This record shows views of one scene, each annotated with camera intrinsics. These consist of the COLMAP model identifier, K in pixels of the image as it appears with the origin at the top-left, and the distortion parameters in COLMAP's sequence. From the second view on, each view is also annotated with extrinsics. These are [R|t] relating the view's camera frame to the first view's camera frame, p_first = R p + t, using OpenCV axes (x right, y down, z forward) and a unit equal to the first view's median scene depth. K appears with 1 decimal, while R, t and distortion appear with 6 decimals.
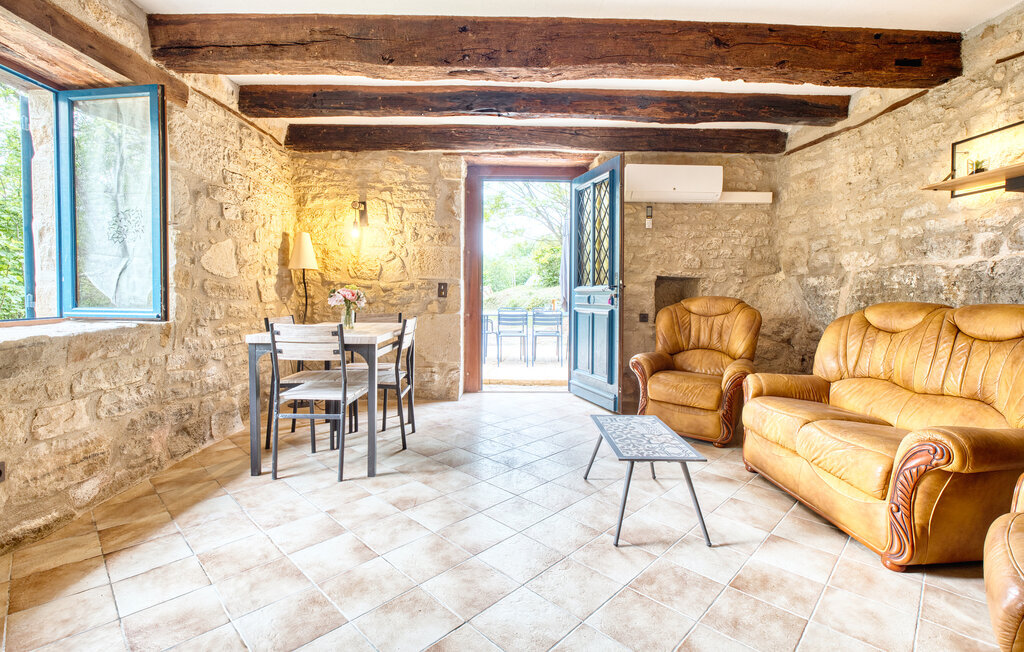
lens RADIAL K [[460.9, 0, 522.0], [0, 460.9, 311.3], [0, 0, 1]] dist [-0.012496, -0.003312]
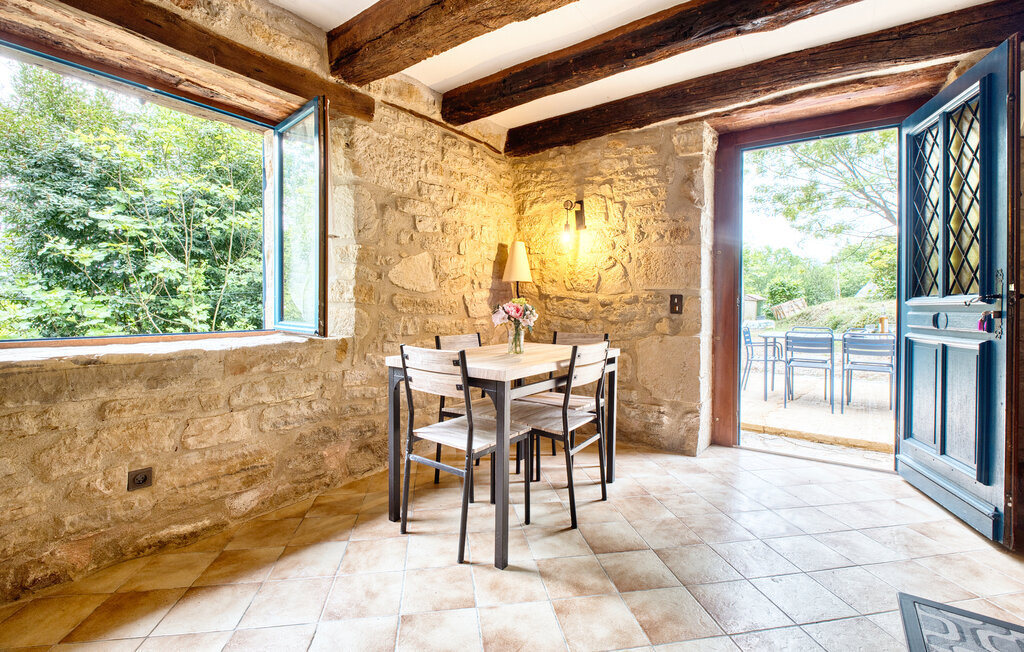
lens RADIAL K [[460.9, 0, 518.6], [0, 460.9, 309.4], [0, 0, 1]] dist [-0.012496, -0.003312]
pose [[0.799663, 0.003346, -0.600440, 0.097335], [-0.024281, 0.999347, -0.026768, -0.016181], [0.599958, 0.035985, 0.799222, 0.341881]]
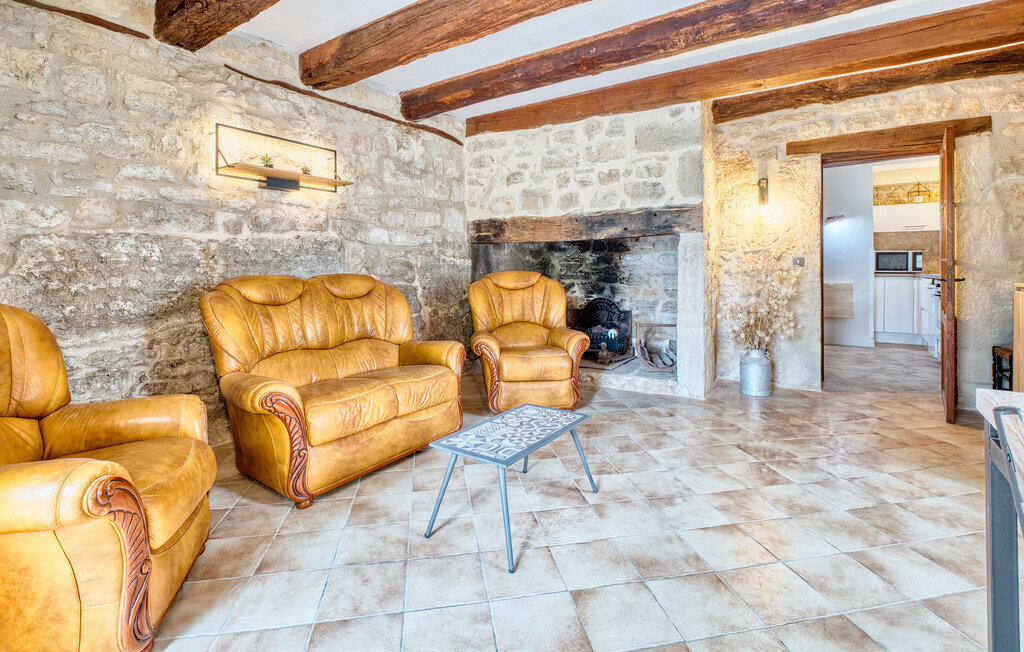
lens RADIAL K [[460.9, 0, 515.9], [0, 460.9, 263.6], [0, 0, 1]] dist [-0.012496, -0.003312]
pose [[-0.800541, 0.003155, 0.599269, -0.180947], [0.026726, 0.999179, 0.030442, -0.048814], [-0.598681, 0.040386, -0.799968, 1.147615]]
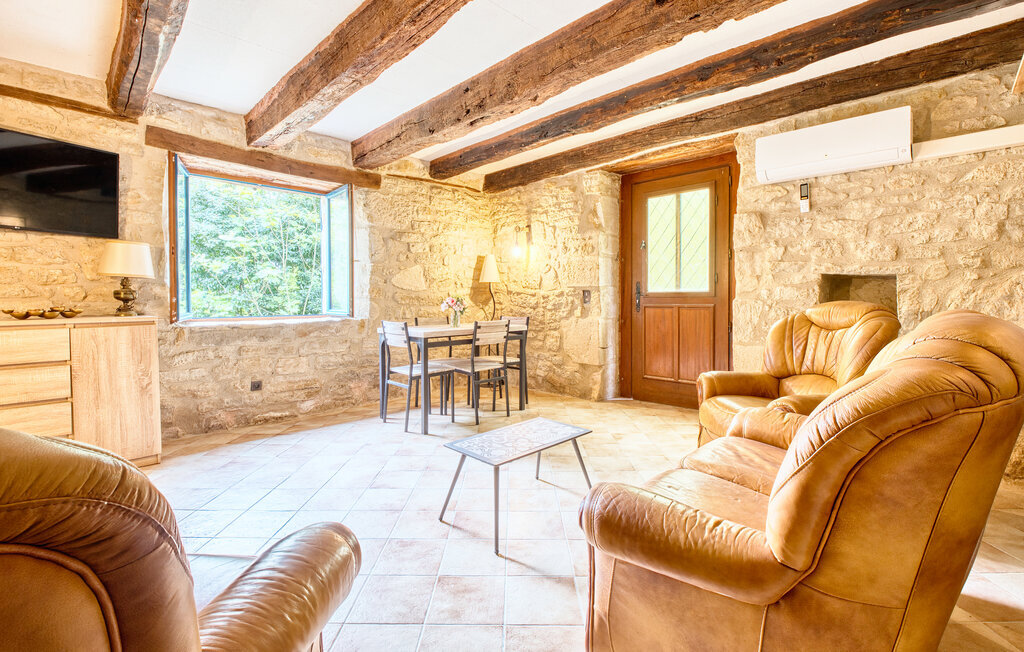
lens RADIAL K [[460.9, 0, 522.3], [0, 460.9, 305.3], [0, 0, 1]] dist [-0.012496, -0.003312]
pose [[0.695095, 0.001054, -0.718917, 0.678339], [-0.019802, 0.999648, -0.017681, -0.006200], [0.718645, 0.026527, 0.694871, 0.193001]]
